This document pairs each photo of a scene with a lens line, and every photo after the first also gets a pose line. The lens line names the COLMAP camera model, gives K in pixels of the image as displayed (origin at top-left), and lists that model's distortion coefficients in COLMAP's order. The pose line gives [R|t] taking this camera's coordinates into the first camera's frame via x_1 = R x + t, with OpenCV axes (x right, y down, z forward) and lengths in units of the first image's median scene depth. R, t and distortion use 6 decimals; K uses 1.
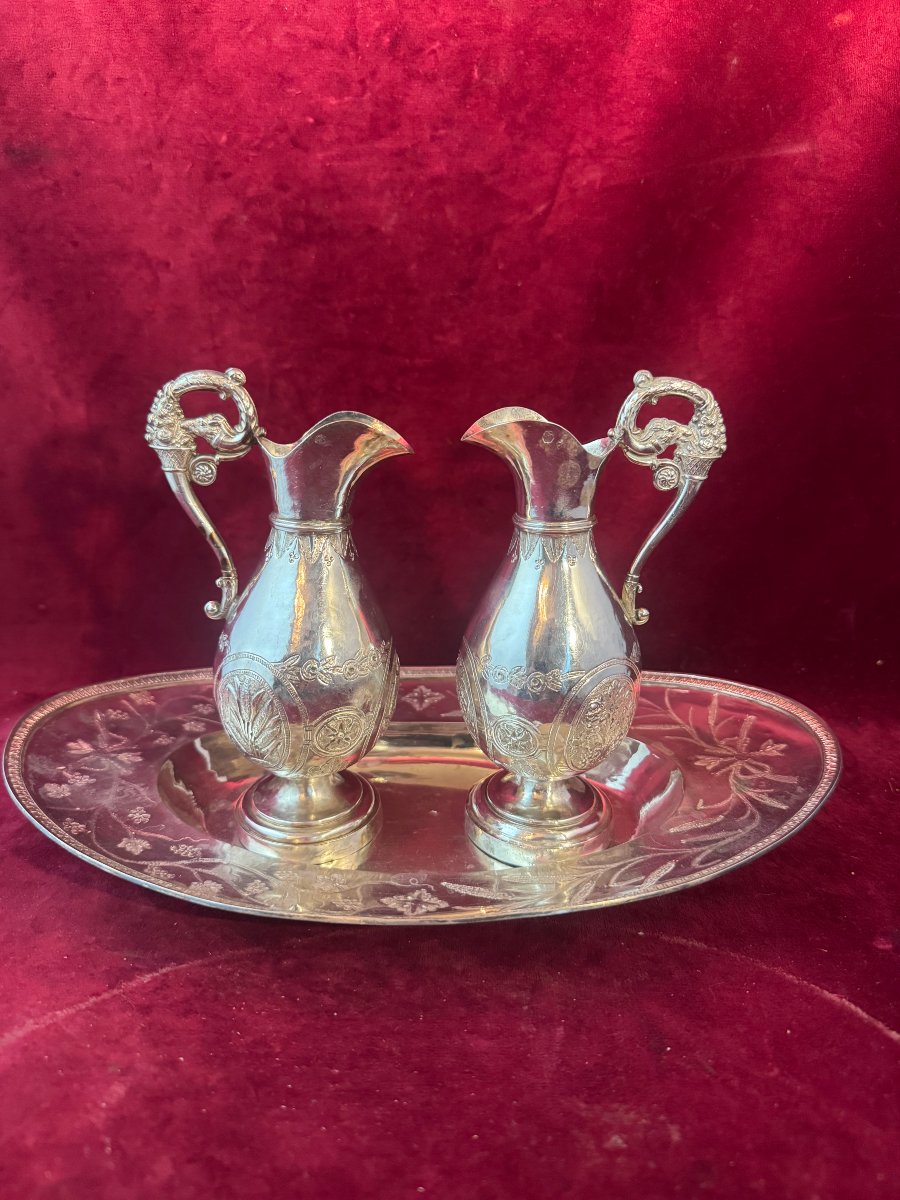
lens RADIAL K [[952.0, 0, 447.3], [0, 952.0, 633.2], [0, 0, 1]] dist [0.138909, 0.000947]
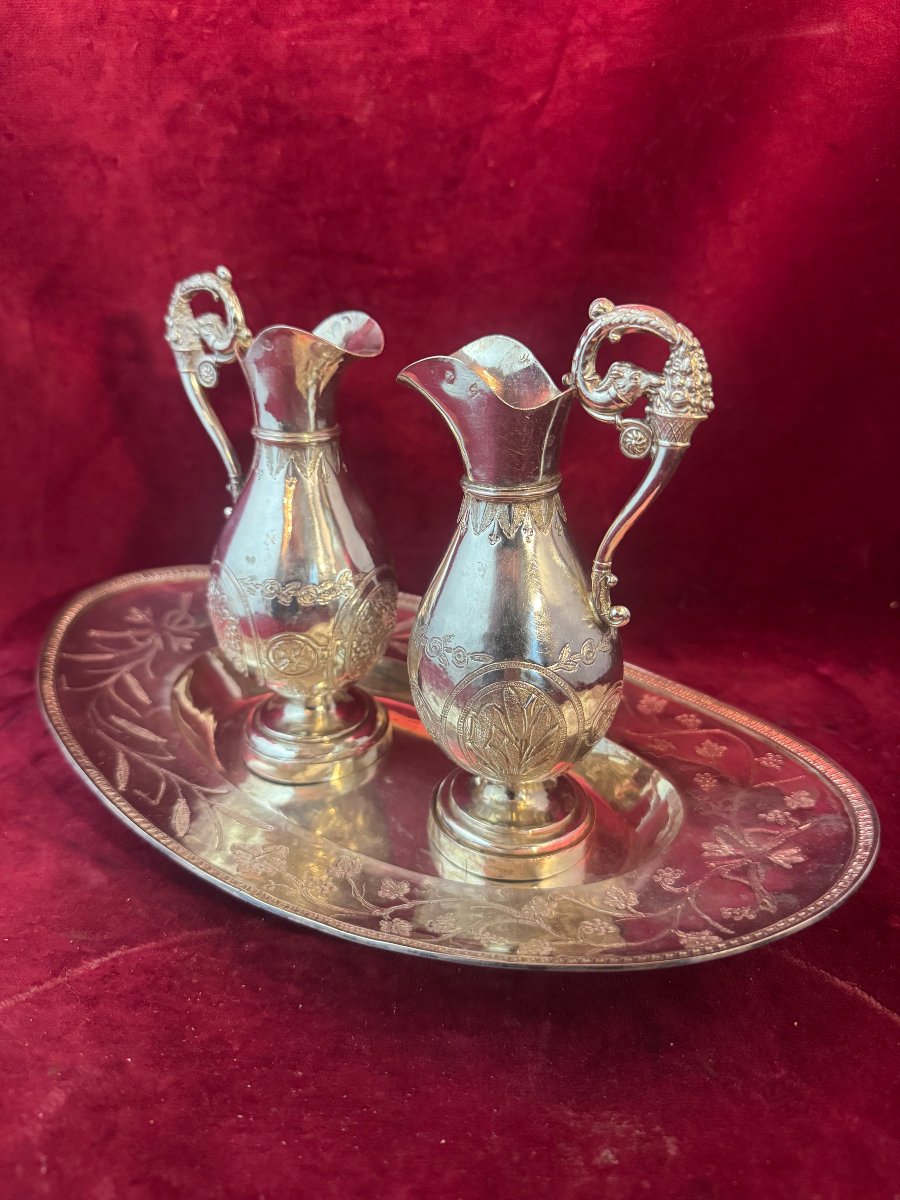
lens RADIAL K [[940.6, 0, 433.7], [0, 940.6, 598.9], [0, 0, 1]] dist [0.060378, 0.047902]
pose [[0.999972, 0.005244, -0.005392, 0.011209], [-0.004890, 0.997950, 0.063805, -0.041438], [0.005716, -0.063777, 0.997948, 0.118944]]
